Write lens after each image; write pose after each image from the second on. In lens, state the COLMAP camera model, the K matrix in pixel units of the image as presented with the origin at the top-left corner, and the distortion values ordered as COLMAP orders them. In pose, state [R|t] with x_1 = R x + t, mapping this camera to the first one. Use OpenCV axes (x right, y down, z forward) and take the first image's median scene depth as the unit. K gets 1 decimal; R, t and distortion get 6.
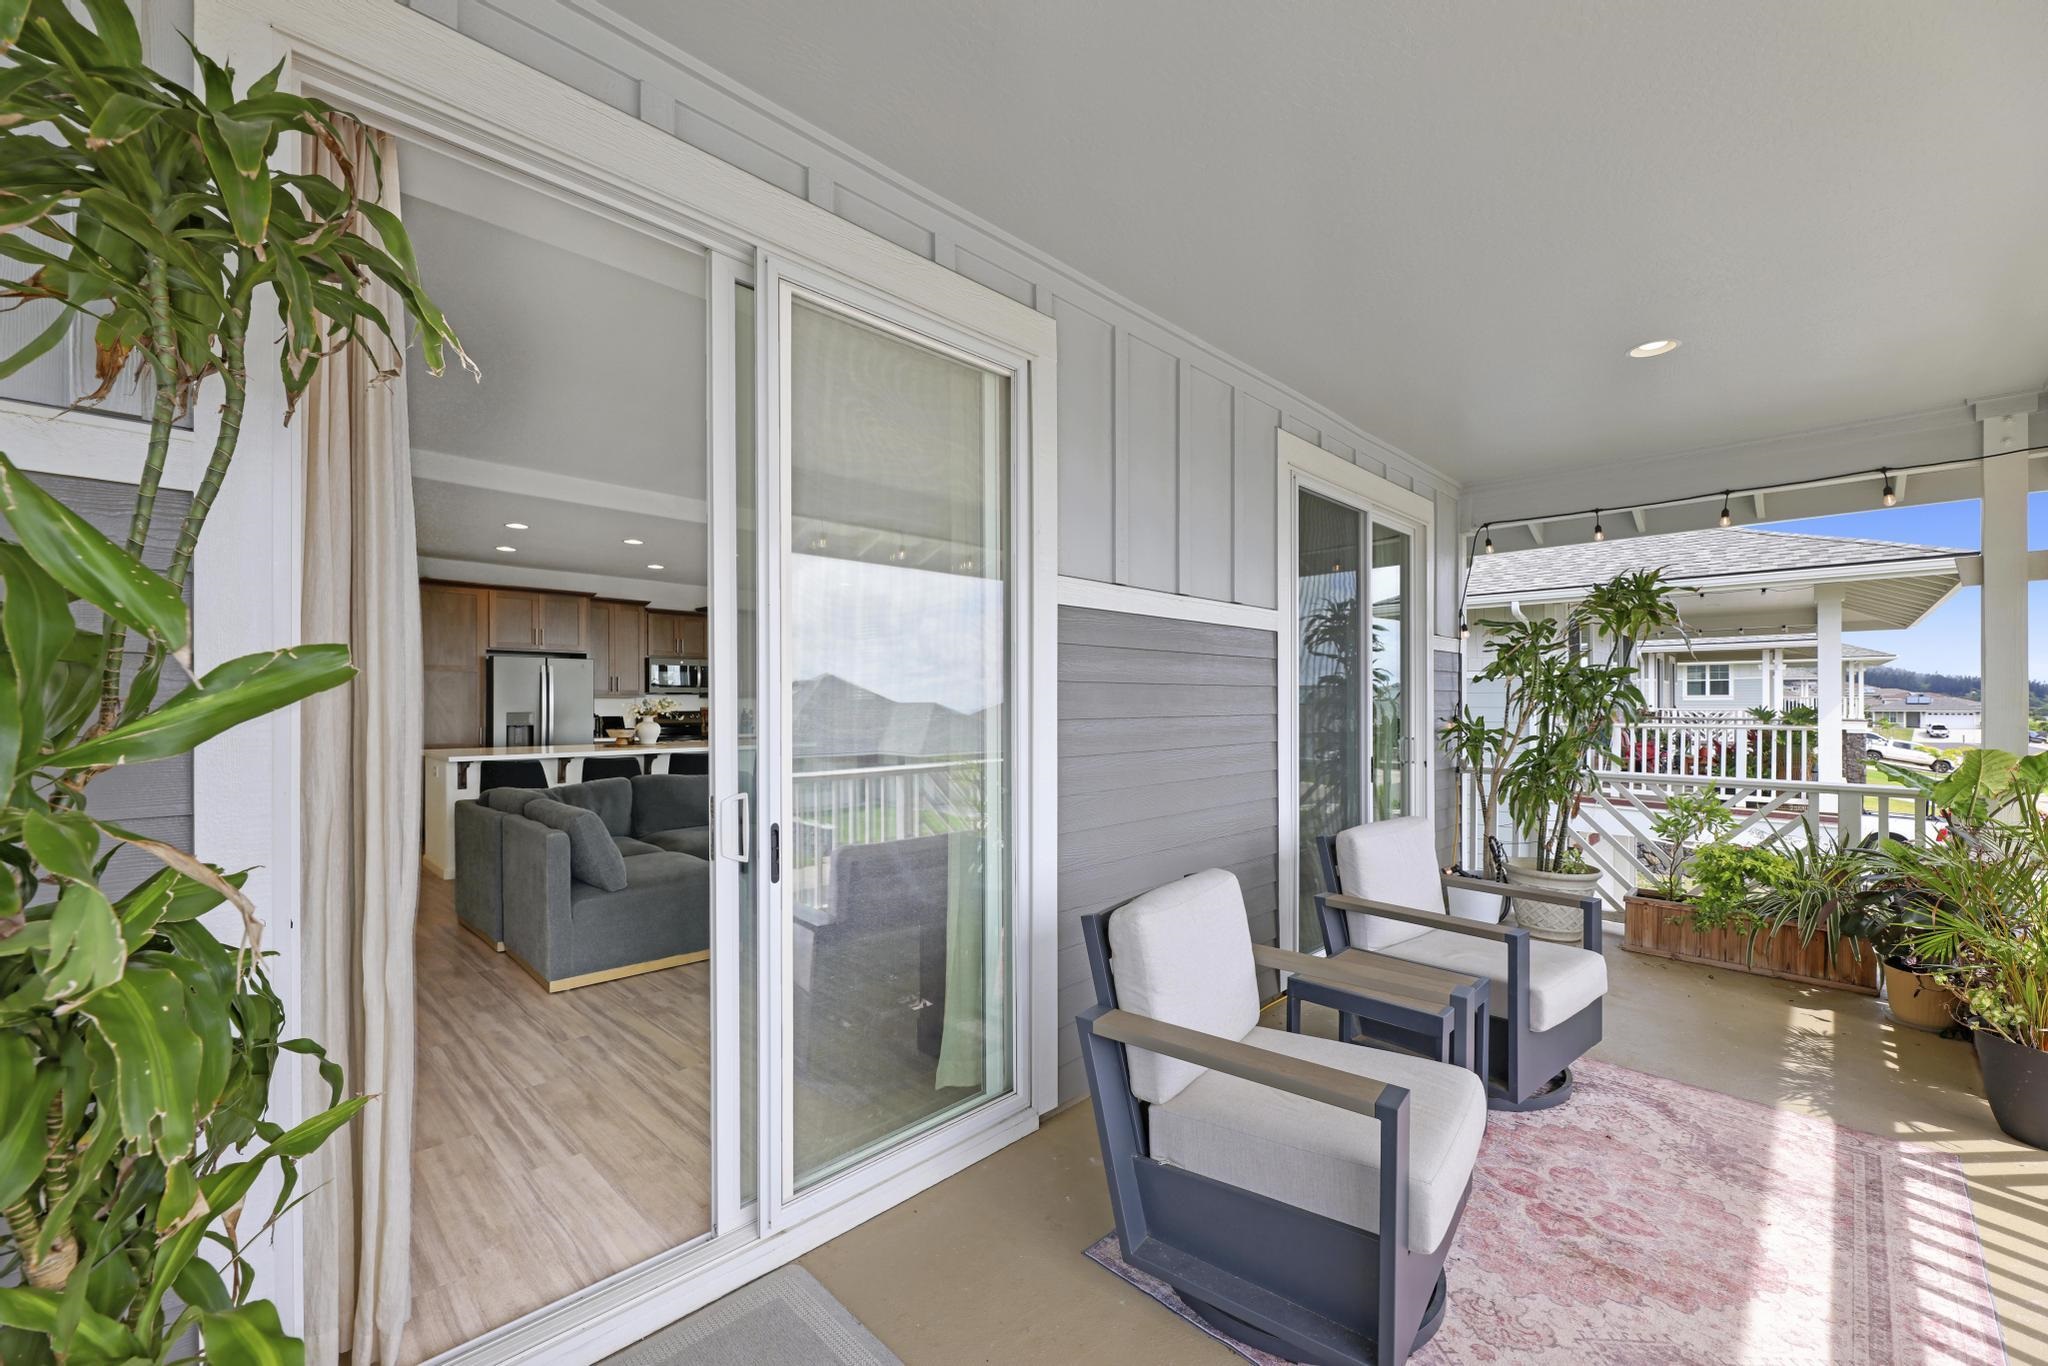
lens RADIAL K [[840.1, 0, 1031.3], [0, 840.1, 694.7], [0, 0, 1]] dist [-0.000021, -0.000064]
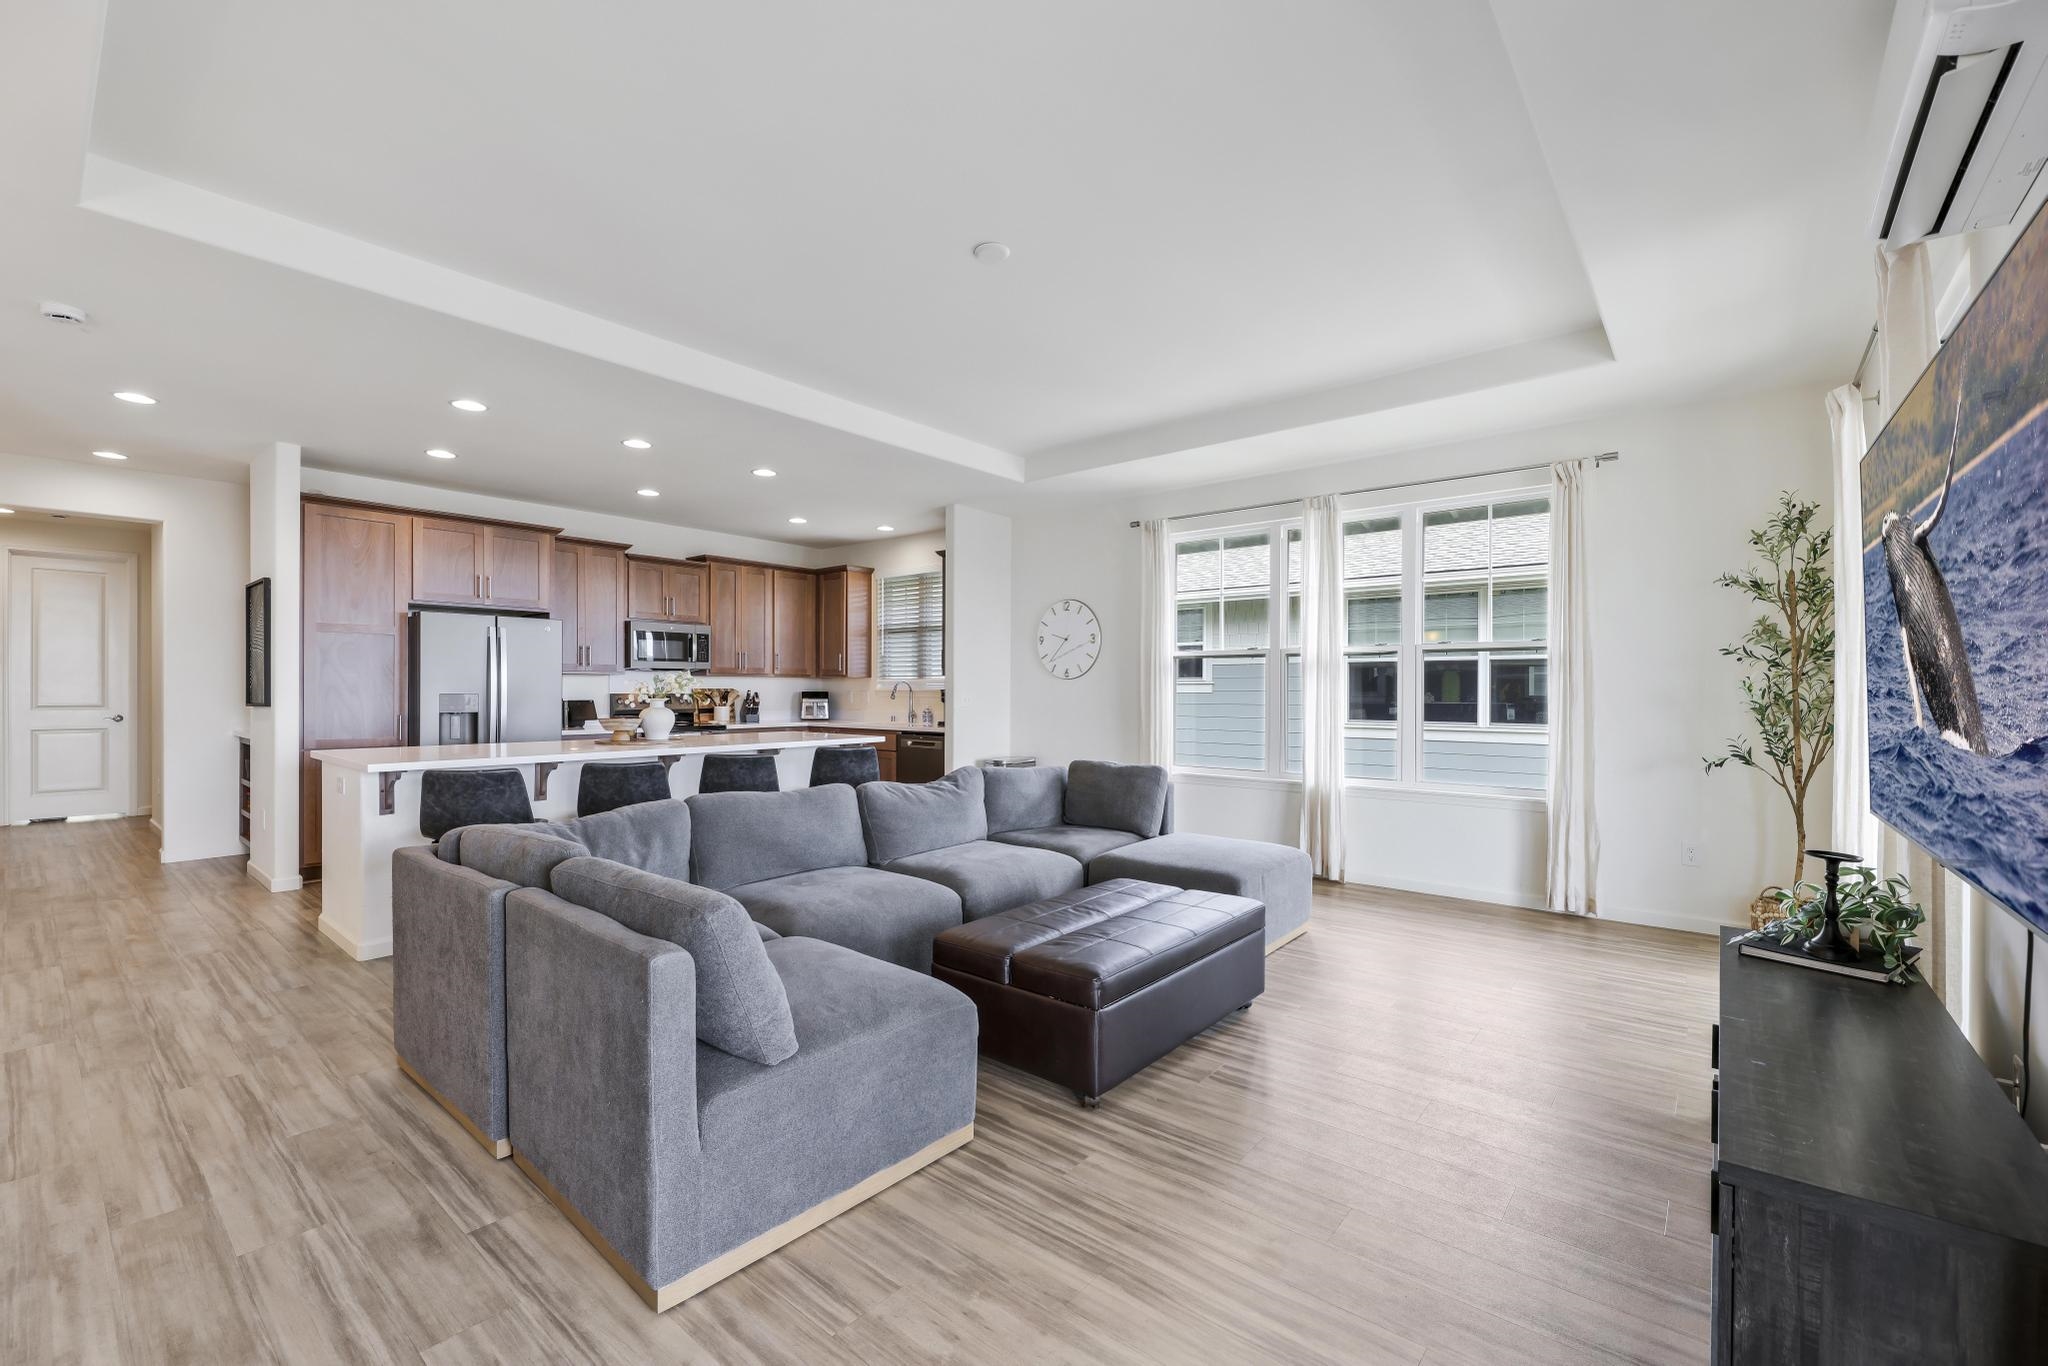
lens RADIAL K [[864.2, 0, 1013.8], [0, 864.2, 677.6], [0, 0, 1]] dist [-0.000041, -0.000204]
pose [[0.997436, -0.000612, 0.071561, -0.261971], [0.000673, 0.999999, -0.000839, 0.010635], [-0.071560, 0.000885, 0.997436, 0.331058]]
